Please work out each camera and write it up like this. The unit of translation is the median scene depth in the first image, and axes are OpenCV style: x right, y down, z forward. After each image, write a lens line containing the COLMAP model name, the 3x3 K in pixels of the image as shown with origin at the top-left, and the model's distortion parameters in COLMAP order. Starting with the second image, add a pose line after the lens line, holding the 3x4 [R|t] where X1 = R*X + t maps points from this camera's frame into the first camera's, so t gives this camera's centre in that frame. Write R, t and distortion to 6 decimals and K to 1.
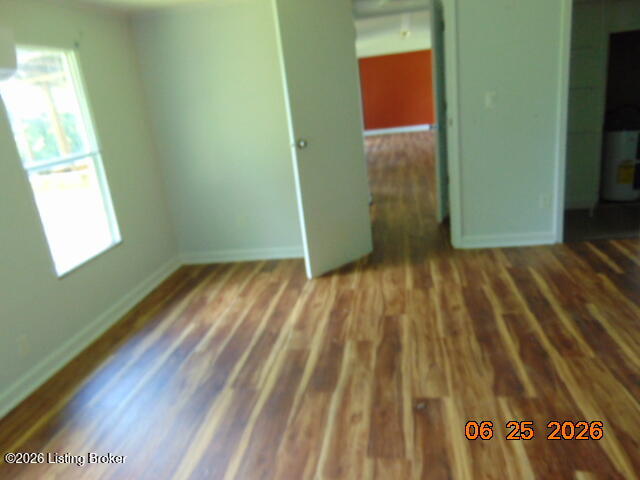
lens RADIAL K [[479.7, 0, 320.0], [0, 479.7, 240.0], [0, 0, 1]] dist [-0.027765, 0.051293]
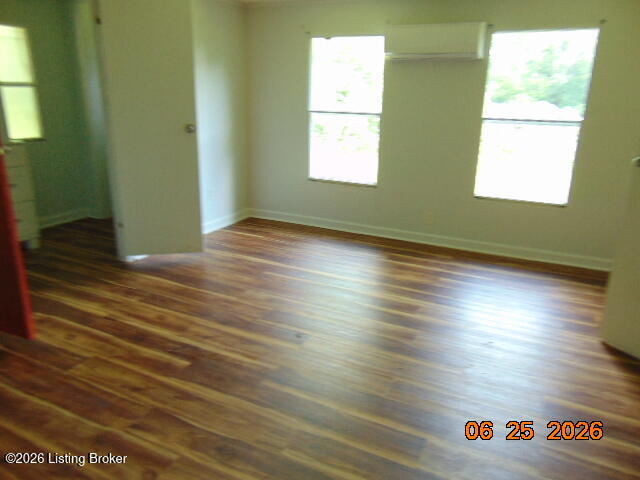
lens RADIAL K [[479.7, 0, 320.0], [0, 479.7, 240.0], [0, 0, 1]] dist [-0.027765, 0.051293]
pose [[-0.300810, 0.388623, -0.870911, 0.965009], [-0.265068, 0.843155, 0.467792, -0.387376], [0.916107, 0.371567, -0.150618, 0.906912]]
